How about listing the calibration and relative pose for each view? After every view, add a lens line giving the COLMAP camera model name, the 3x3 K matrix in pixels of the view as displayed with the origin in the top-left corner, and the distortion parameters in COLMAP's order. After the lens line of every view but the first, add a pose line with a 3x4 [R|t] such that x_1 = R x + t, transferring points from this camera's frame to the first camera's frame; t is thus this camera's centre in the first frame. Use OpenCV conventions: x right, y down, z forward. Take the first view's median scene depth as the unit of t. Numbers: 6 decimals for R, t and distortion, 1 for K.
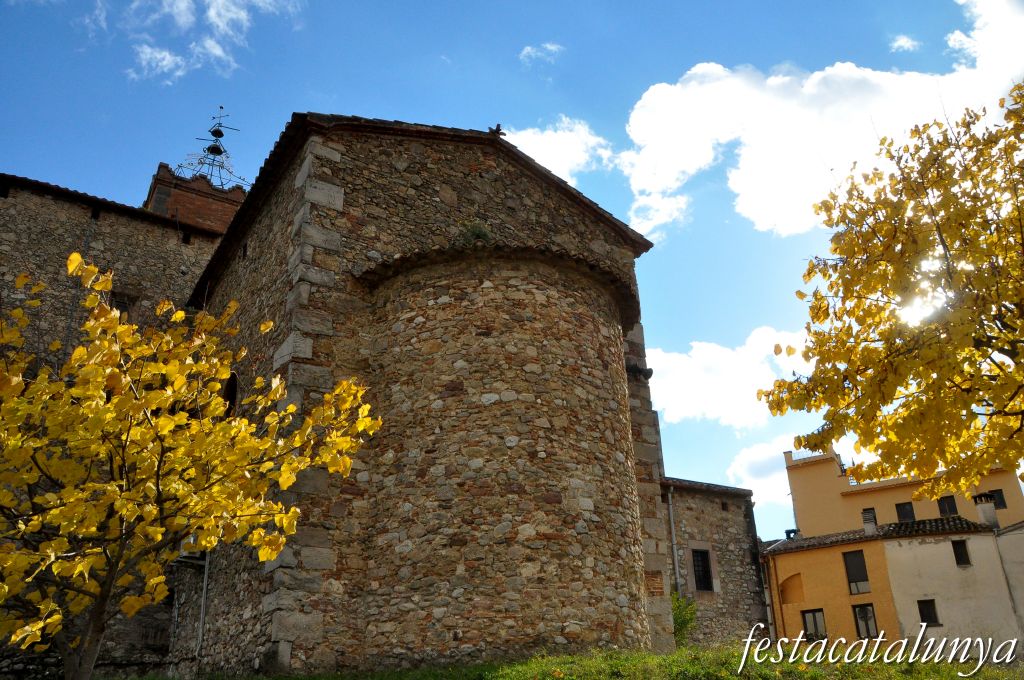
lens RADIAL K [[793.9, 0, 508.9], [0, 793.9, 363.5], [0, 0, 1]] dist [-0.161604, 0.128724]
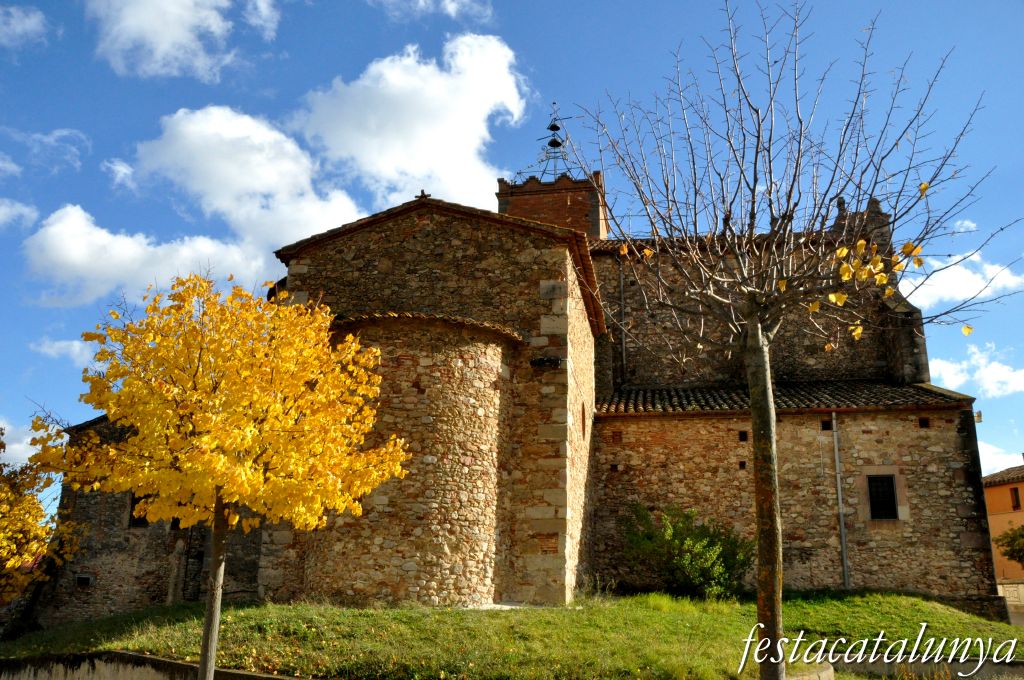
lens RADIAL K [[793.9, 0, 508.9], [0, 793.9, 363.5], [0, 0, 1]] dist [-0.161604, 0.128724]
pose [[0.714640, -0.147996, -0.683657, 0.983255], [0.235605, 0.971180, 0.036044, -0.047201], [0.658620, -0.186831, 0.728913, 0.114974]]
